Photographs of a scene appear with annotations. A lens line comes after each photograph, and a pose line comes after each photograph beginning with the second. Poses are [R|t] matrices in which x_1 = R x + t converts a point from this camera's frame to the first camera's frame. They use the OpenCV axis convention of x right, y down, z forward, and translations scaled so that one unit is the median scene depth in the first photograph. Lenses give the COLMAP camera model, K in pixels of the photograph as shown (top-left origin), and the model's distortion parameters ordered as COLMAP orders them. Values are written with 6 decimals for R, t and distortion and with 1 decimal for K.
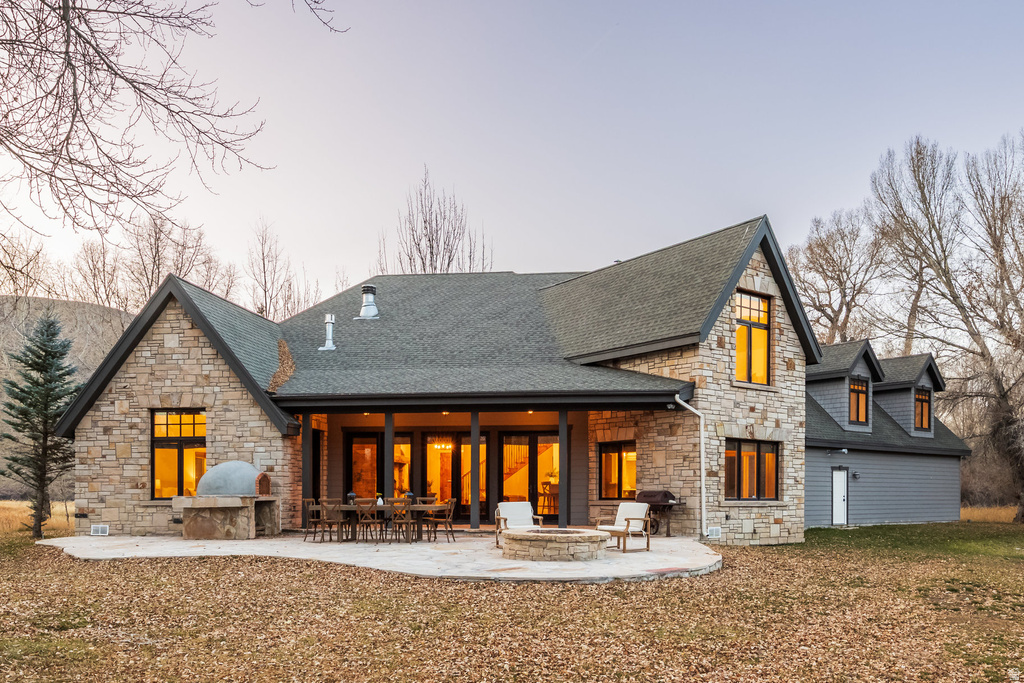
lens RADIAL K [[783.3, 0, 512.6], [0, 783.3, 469.7], [0, 0, 1]] dist [0.009125, 0.005575]
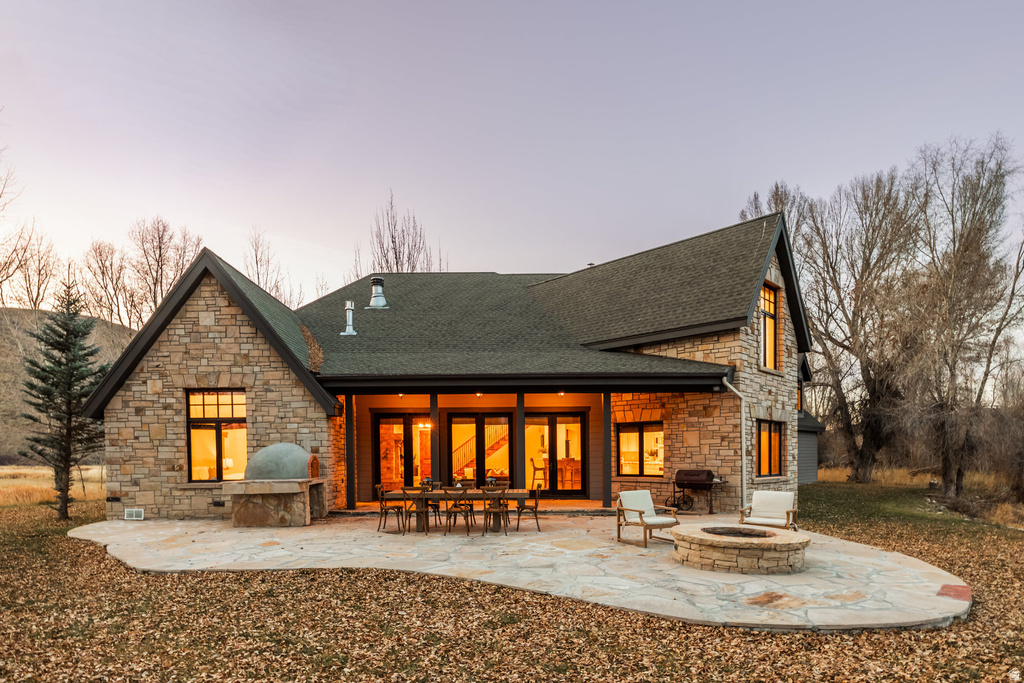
lens RADIAL K [[563.5, 0, 470.2], [0, 563.5, 460.7], [0, 0, 1]] dist [0.001183, -0.000434]
pose [[0.994899, -0.007344, 0.100612, -0.181829], [0.003703, 0.999333, 0.036328, -0.012795], [-0.100811, -0.035770, 0.994262, 0.267798]]
